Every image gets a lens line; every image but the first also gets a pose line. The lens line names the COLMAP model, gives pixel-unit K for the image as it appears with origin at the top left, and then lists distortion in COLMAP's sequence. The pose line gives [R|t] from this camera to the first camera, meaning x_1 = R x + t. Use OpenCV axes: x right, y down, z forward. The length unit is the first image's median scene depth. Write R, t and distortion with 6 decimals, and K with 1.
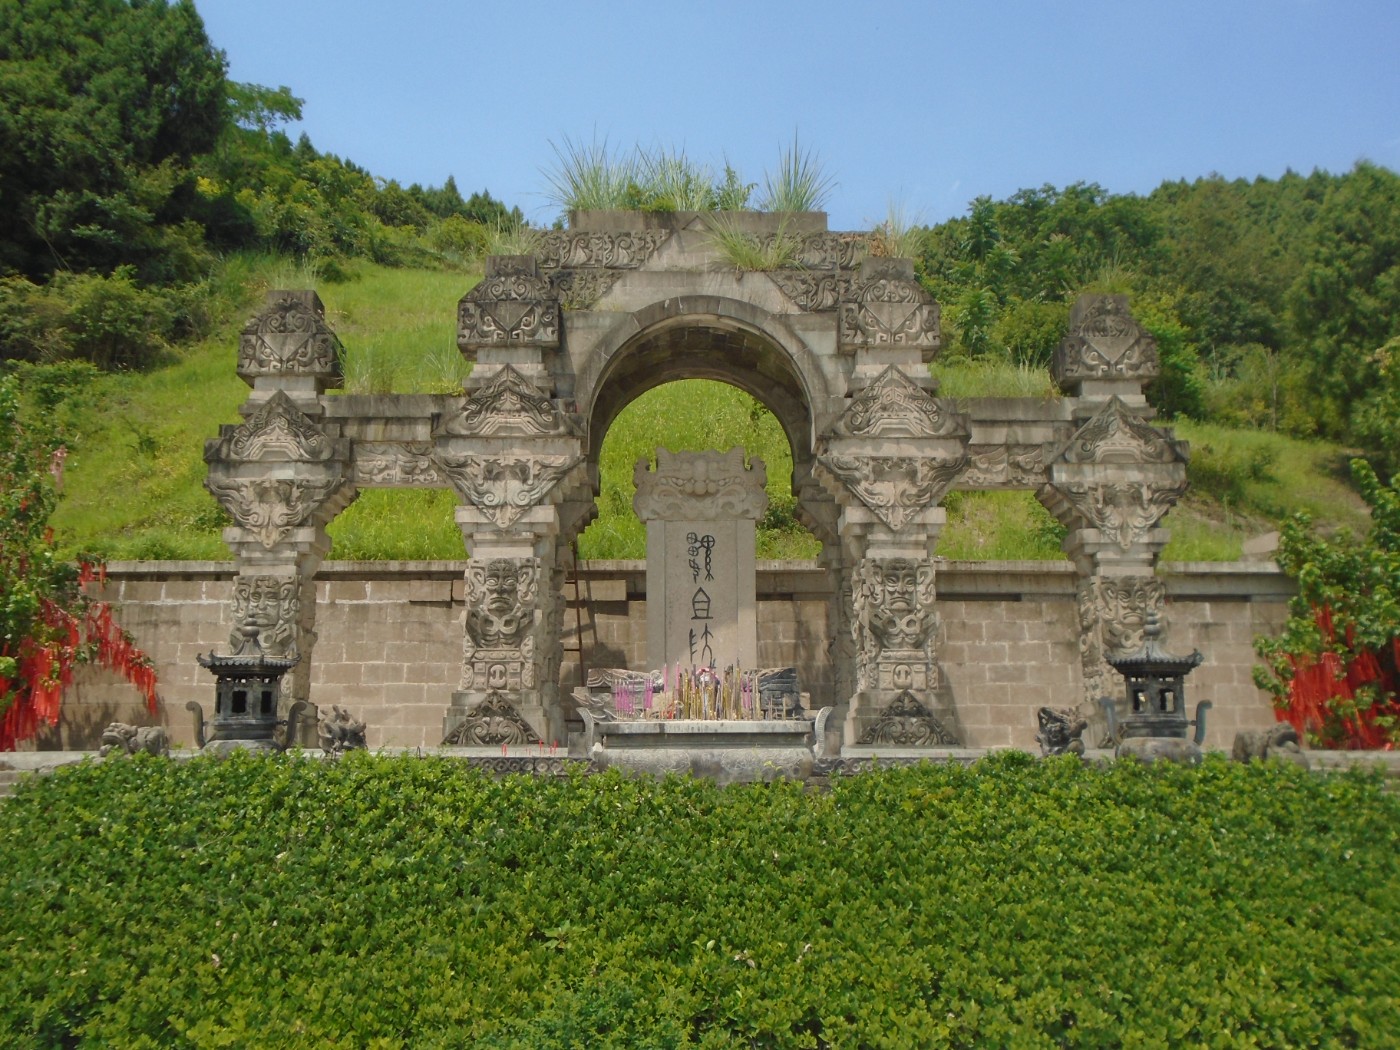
lens RADIAL K [[1156.5, 0, 700.0], [0, 1156.5, 525.0], [0, 0, 1]] dist [0.013677, -0.002462]
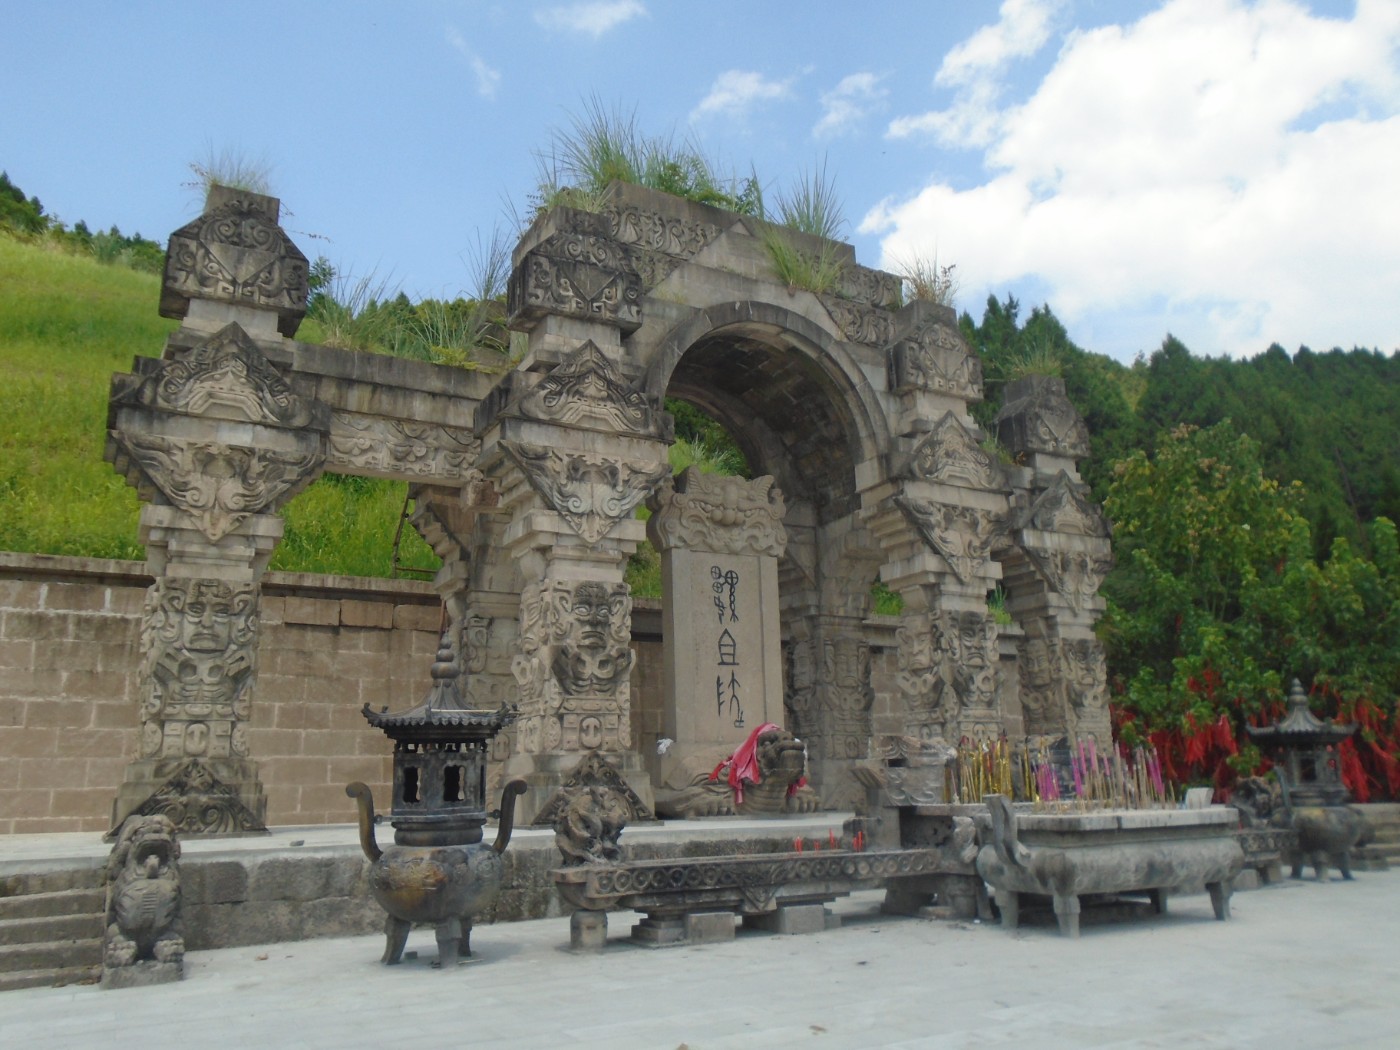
lens RADIAL K [[1026.9, 0, 700.0], [0, 1026.9, 525.0], [0, 0, 1]] dist [0.001000, 0.002252]
pose [[0.894178, 0.097777, 0.436905, -0.389459], [-0.078719, 0.994994, -0.061568, 0.026446], [-0.440737, 0.020660, 0.897398, 0.319315]]
